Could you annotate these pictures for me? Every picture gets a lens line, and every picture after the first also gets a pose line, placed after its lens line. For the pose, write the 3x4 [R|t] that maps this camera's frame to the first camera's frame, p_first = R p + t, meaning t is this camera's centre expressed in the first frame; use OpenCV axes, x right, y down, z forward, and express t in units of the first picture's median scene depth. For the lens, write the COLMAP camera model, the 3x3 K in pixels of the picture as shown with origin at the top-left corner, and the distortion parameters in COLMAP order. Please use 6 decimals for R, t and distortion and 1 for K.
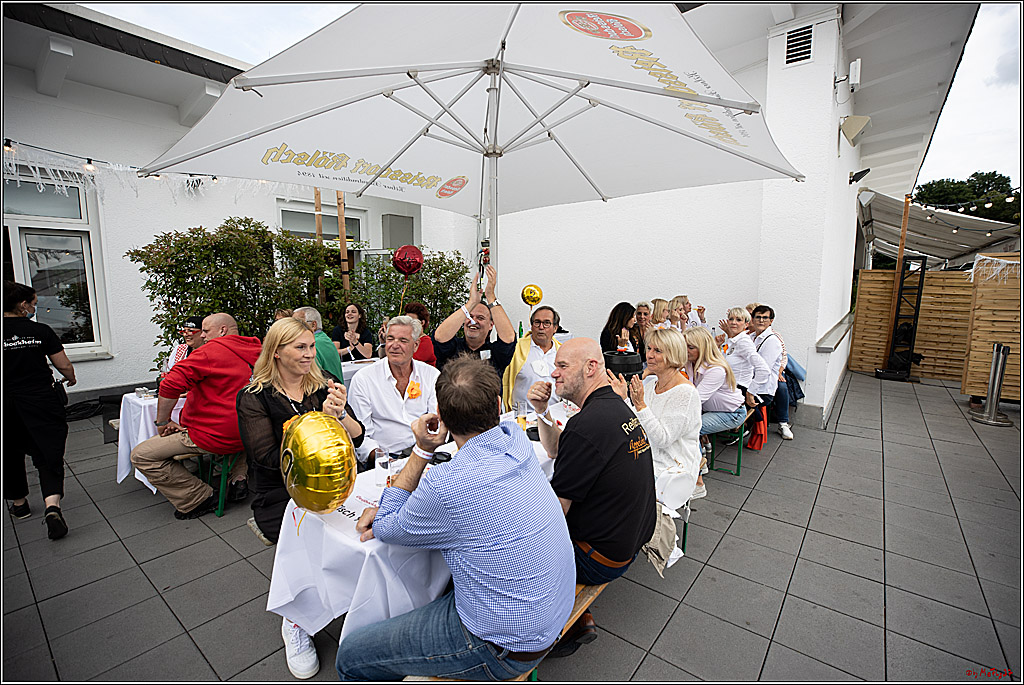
lens RADIAL K [[457.7, 0, 509.9], [0, 457.7, 324.0], [0, 0, 1]] dist [-0.070623, 0.030538]
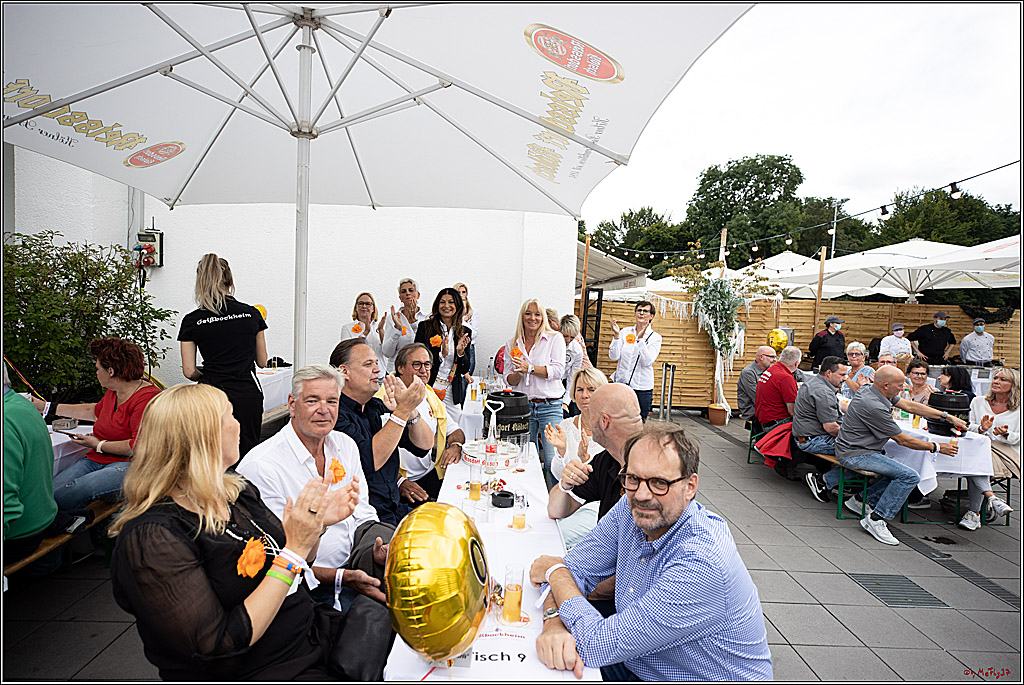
lens RADIAL K [[547.7, 0, 510.0], [0, 547.7, 341.6], [0, 0, 1]] dist [-0.001917, -0.000355]
pose [[0.763488, -0.012025, 0.645710, -0.250748], [0.018120, 0.999832, -0.002805, -0.021298], [-0.645567, 0.013842, 0.763578, 0.076354]]
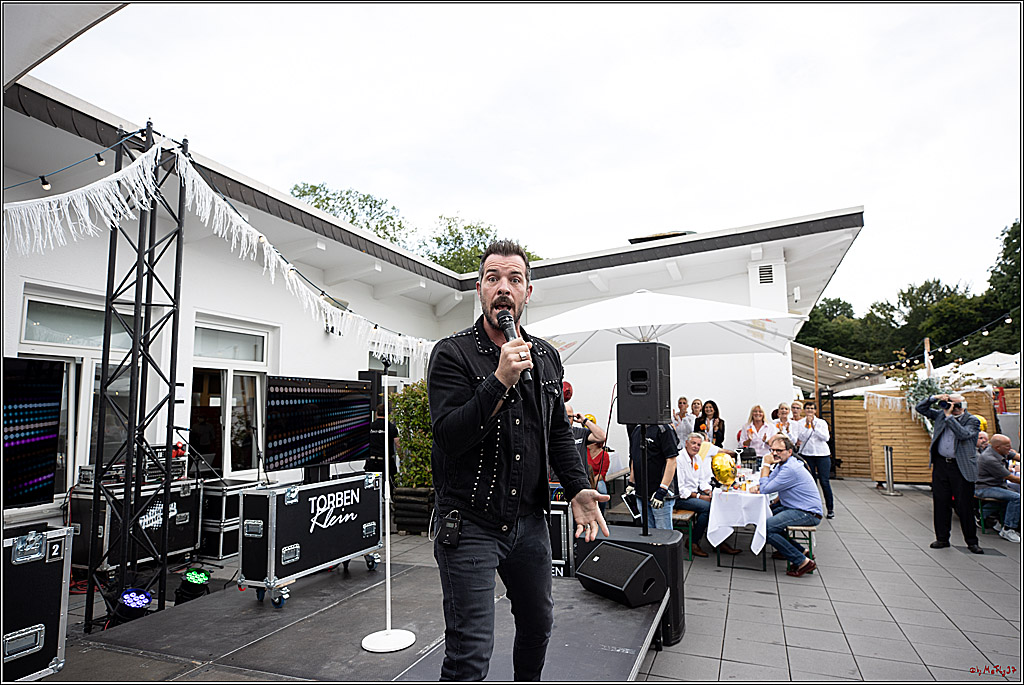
lens RADIAL K [[547.7, 0, 510.0], [0, 547.7, 341.6], [0, 0, 1]] dist [-0.001917, -0.000355]
pose [[0.963683, 0.022737, 0.266080, -0.775005], [0.034380, 0.977515, -0.208045, 0.039323], [-0.264828, 0.209637, 0.941232, -0.618447]]
